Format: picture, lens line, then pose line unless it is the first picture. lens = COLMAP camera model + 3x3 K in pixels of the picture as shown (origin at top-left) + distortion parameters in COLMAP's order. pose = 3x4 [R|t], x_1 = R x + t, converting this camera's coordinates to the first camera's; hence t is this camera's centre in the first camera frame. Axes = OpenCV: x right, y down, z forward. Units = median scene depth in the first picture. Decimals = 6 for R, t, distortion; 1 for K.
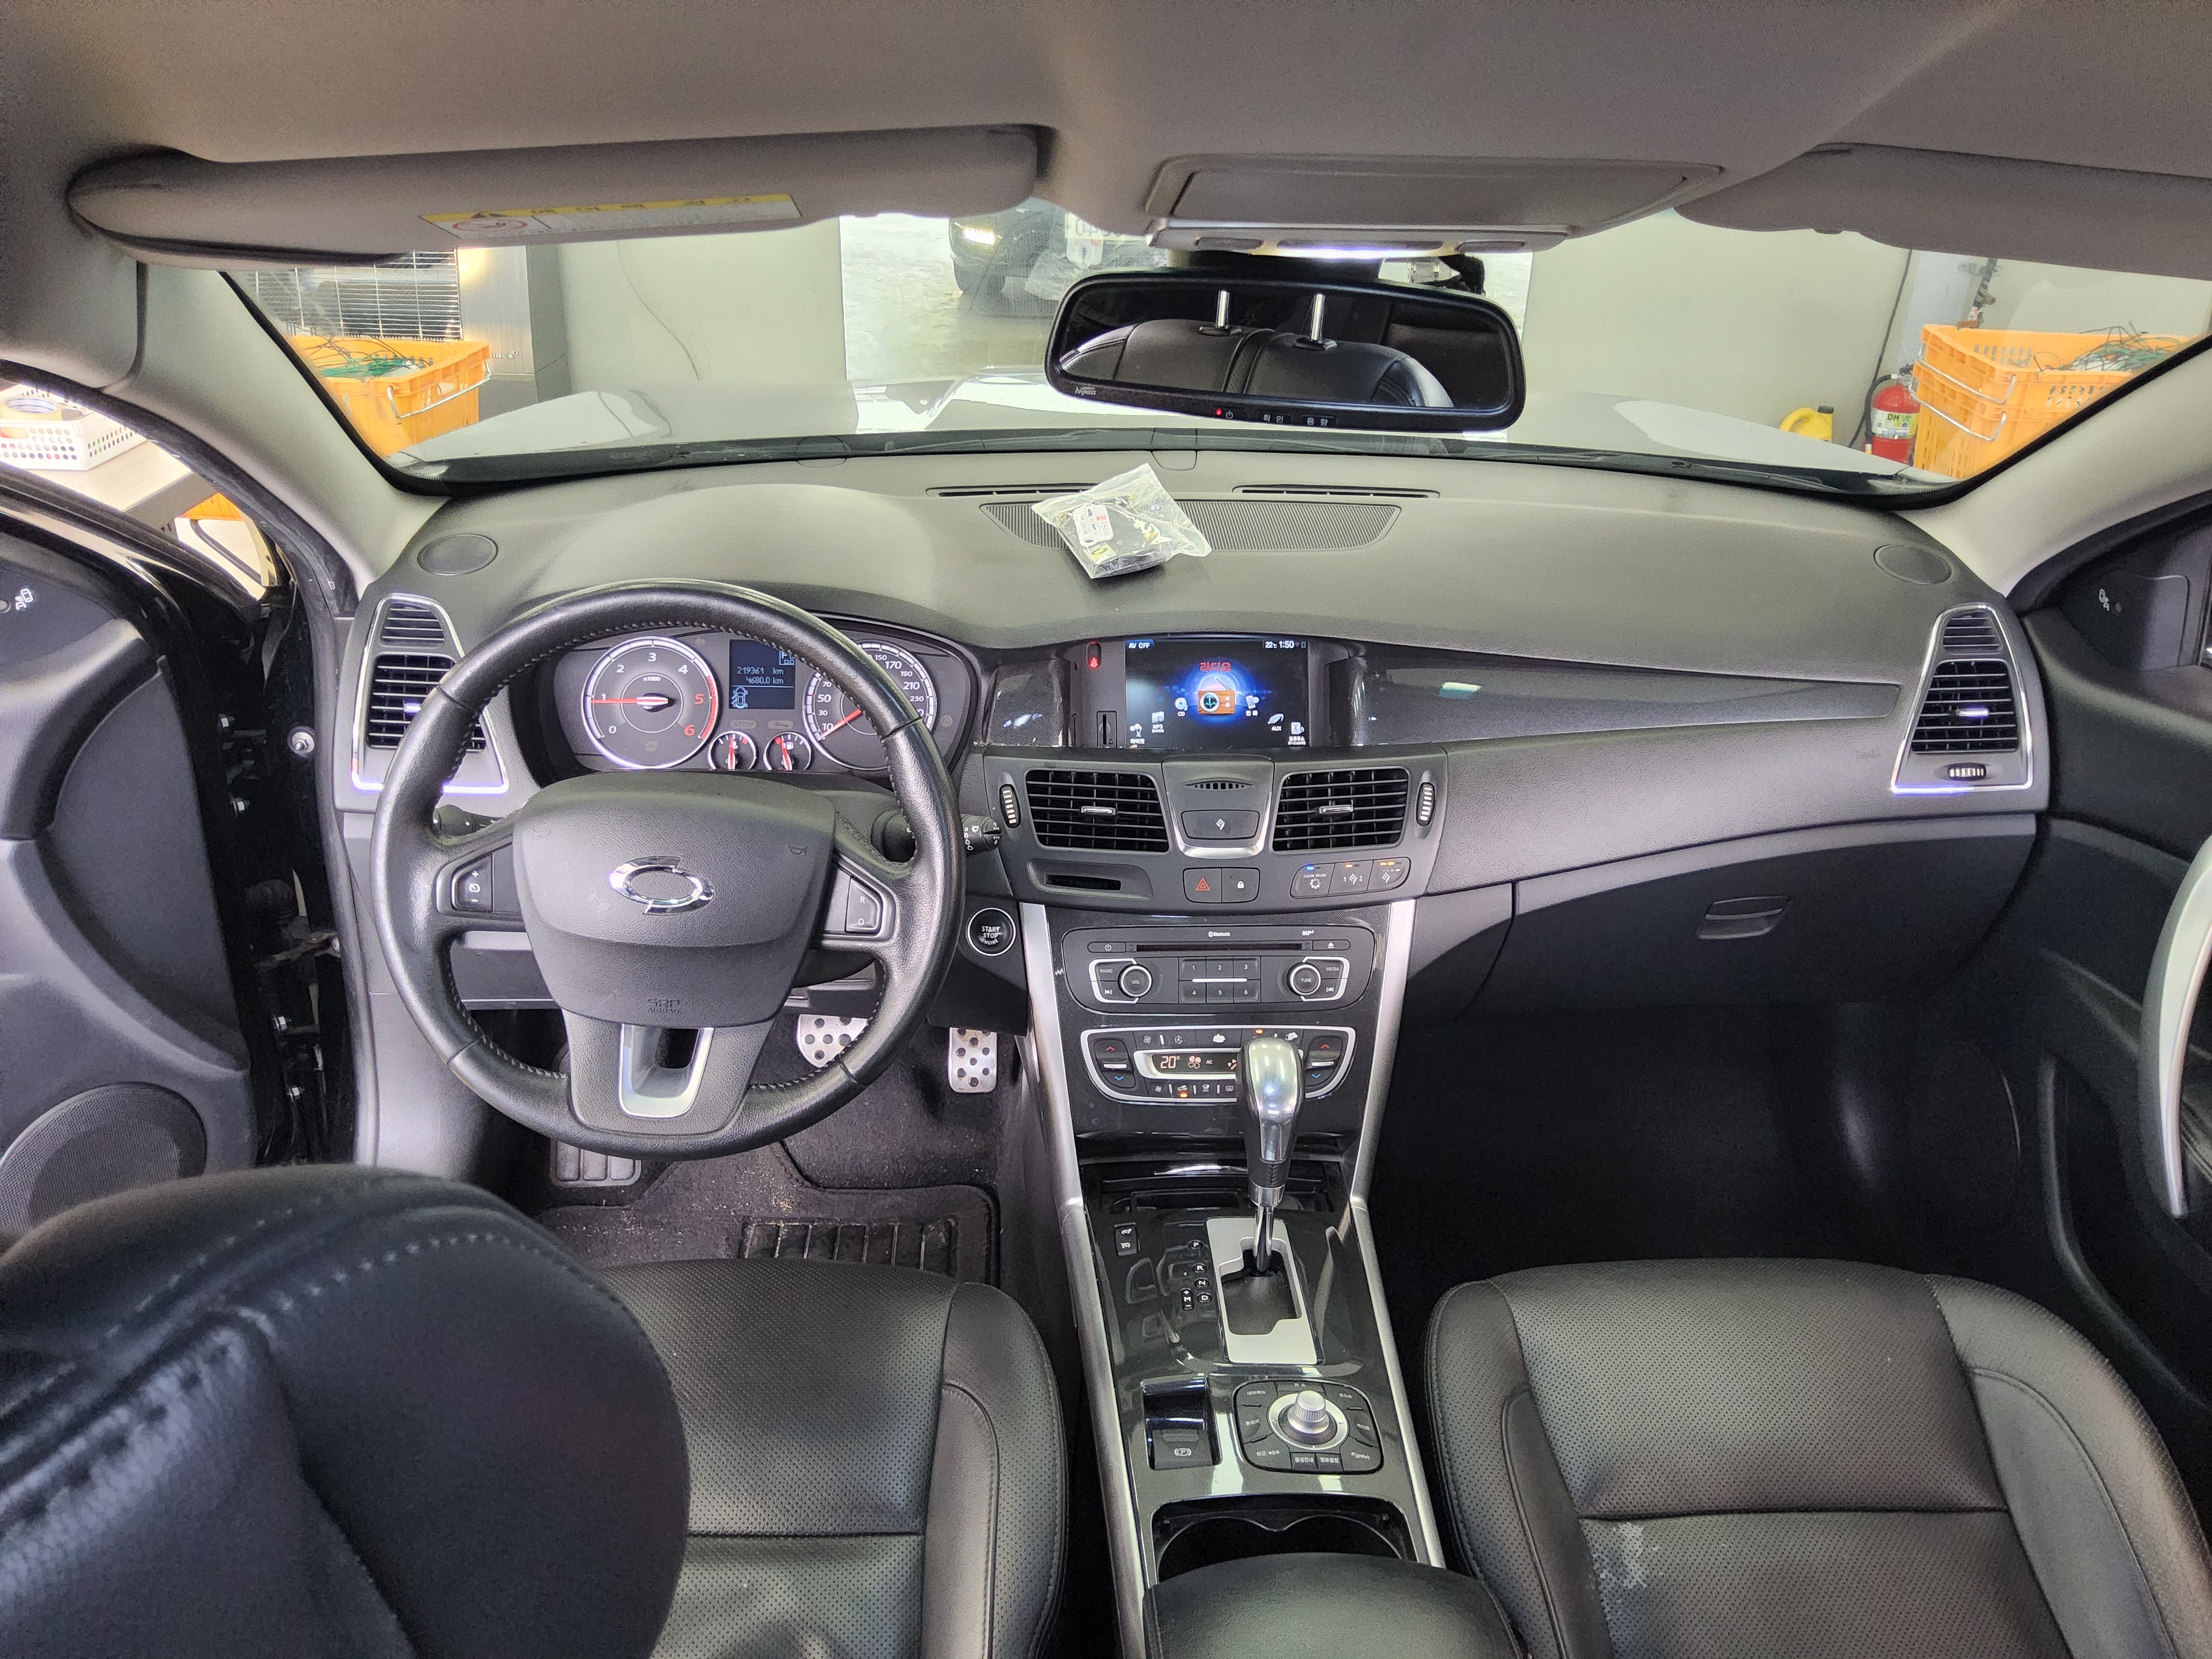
lens RADIAL K [[1575.4, 0, 1106.0], [0, 1575.4, 829.5], [0, 0, 1]] dist [0.040245, -0.072607]
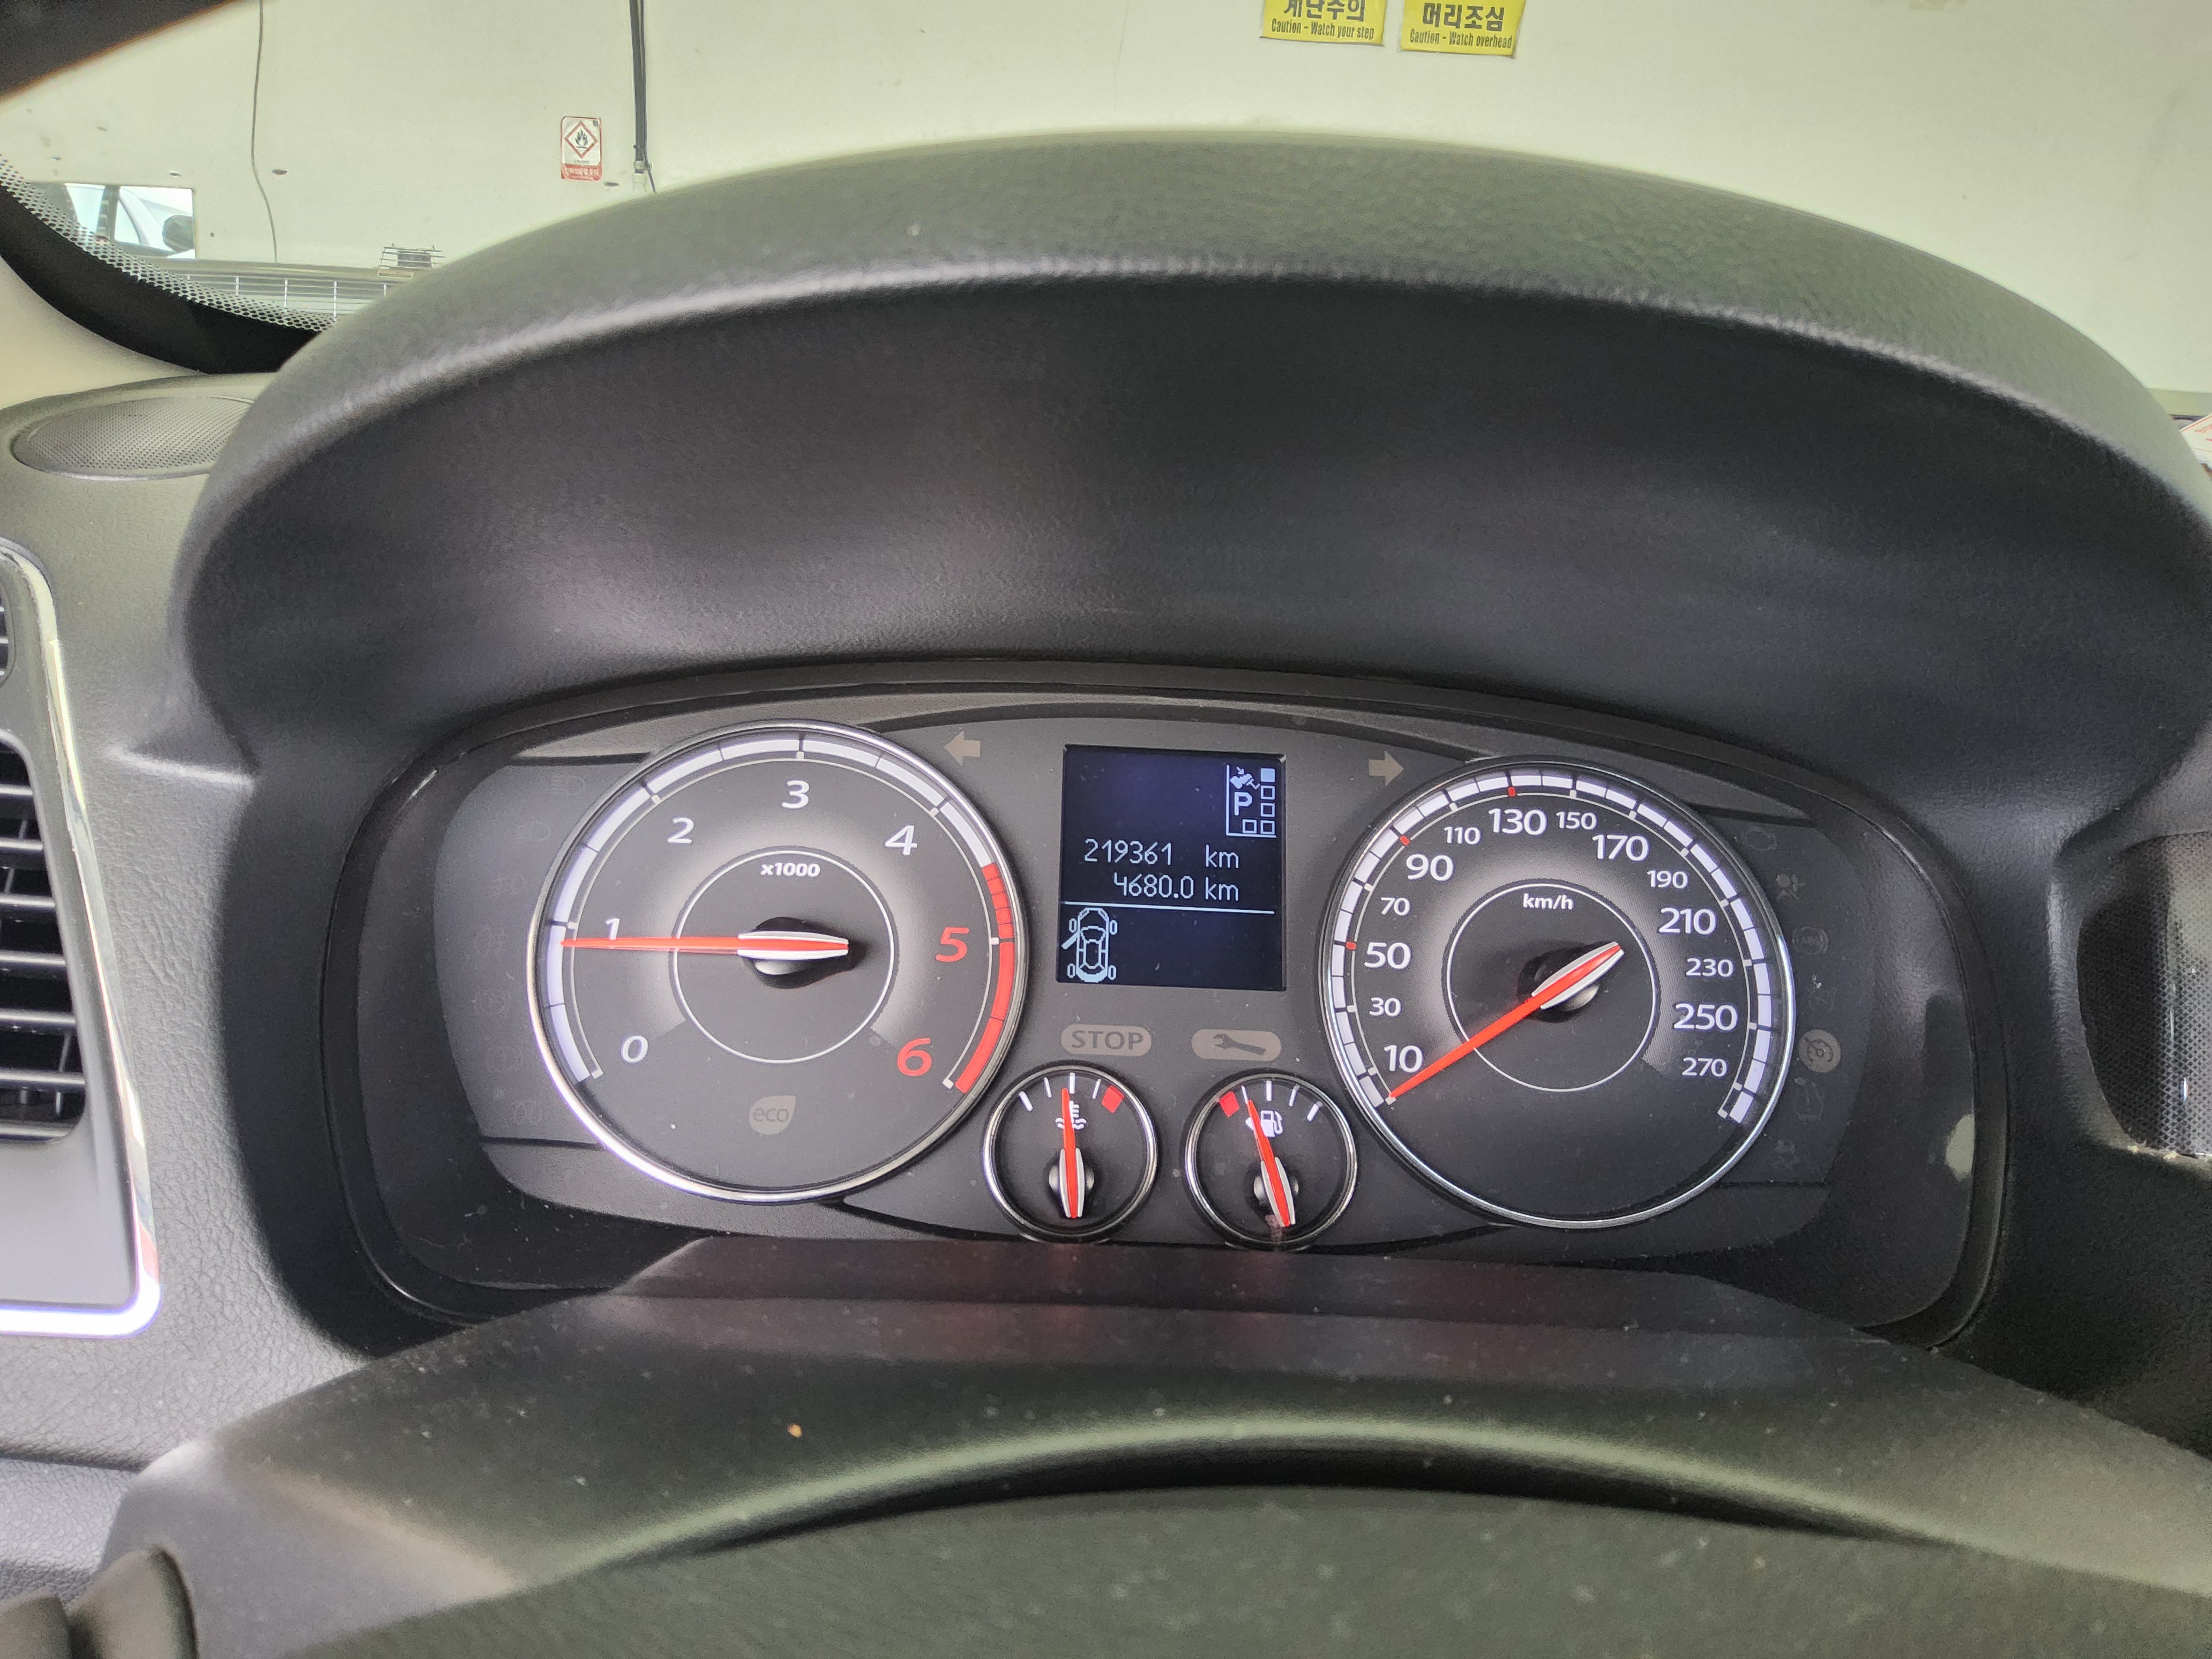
lens RADIAL K [[1575.4, 0, 1106.0], [0, 1575.4, 829.5], [0, 0, 1]] dist [0.040245, -0.072607]
pose [[0.999376, 0.030197, 0.018303, -0.236182], [-0.026164, 0.981345, -0.190467, -0.050117], [-0.023713, 0.189870, 0.981523, 0.720296]]
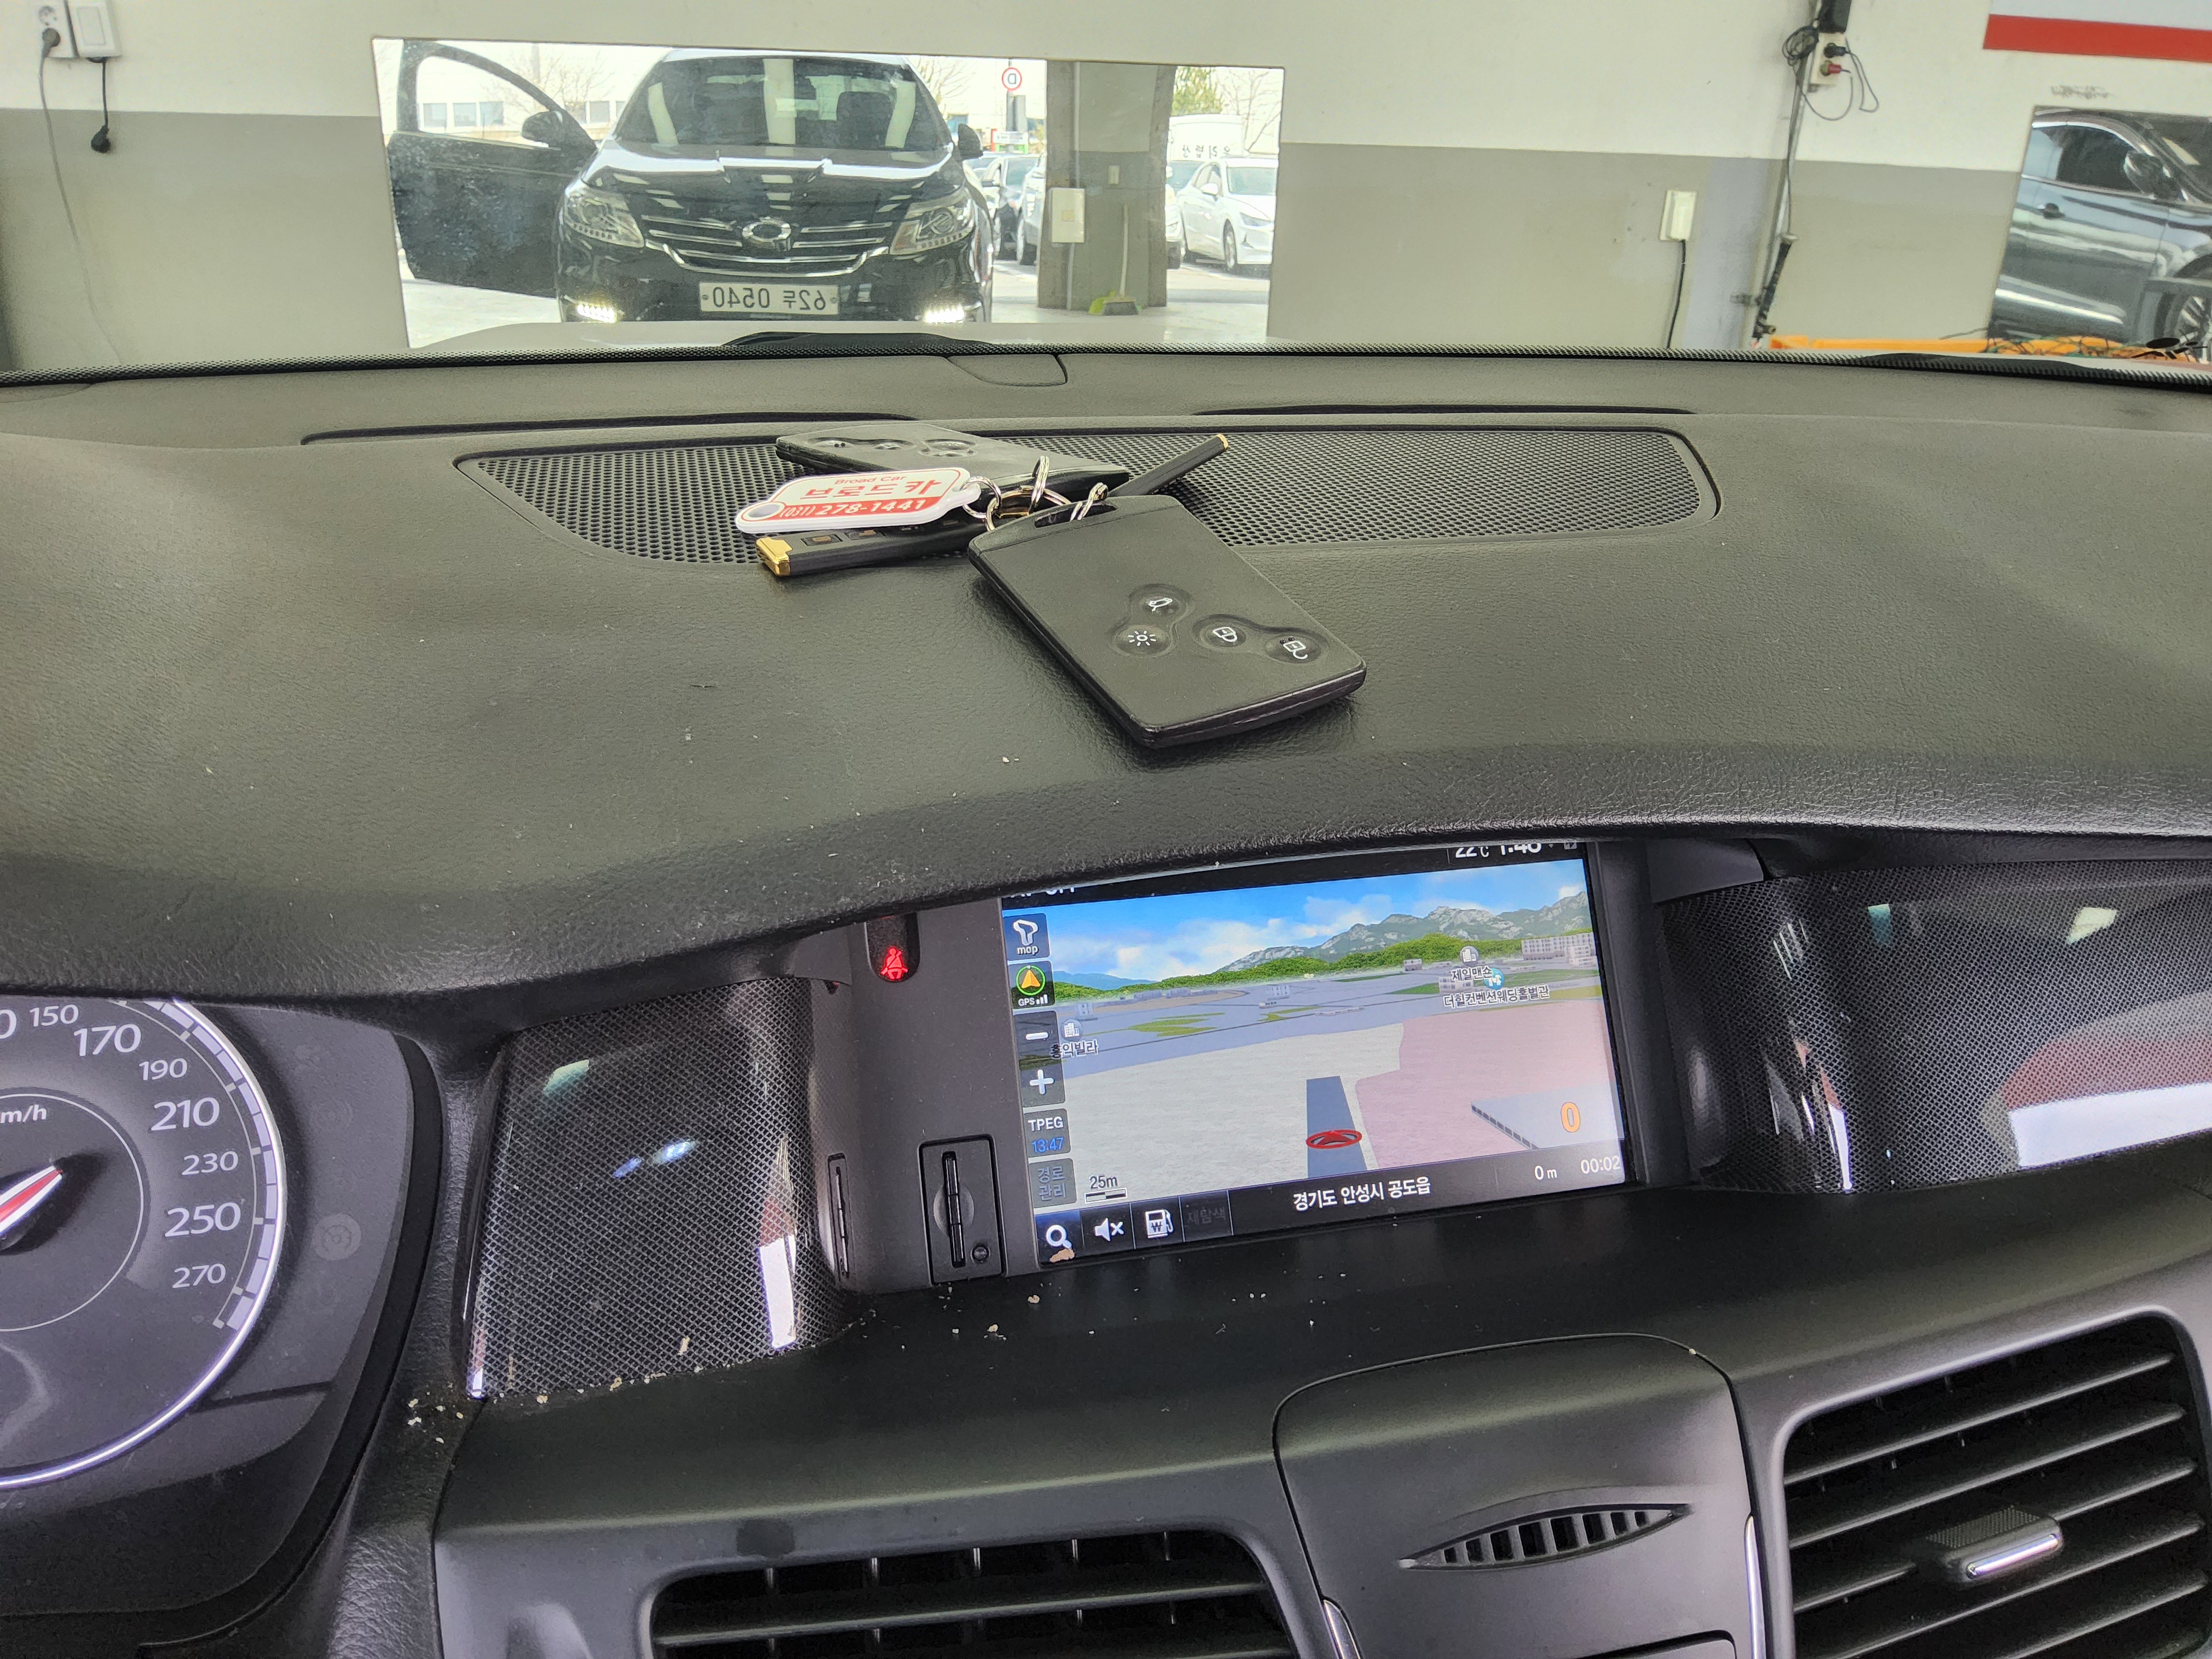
lens RADIAL K [[1575.4, 0, 1106.0], [0, 1575.4, 829.5], [0, 0, 1]] dist [0.040245, -0.072607]
pose [[0.977212, -0.082382, 0.195625, -0.022040], [0.096882, 0.993123, -0.065733, -0.106423], [-0.188864, 0.083188, 0.978473, 0.714184]]
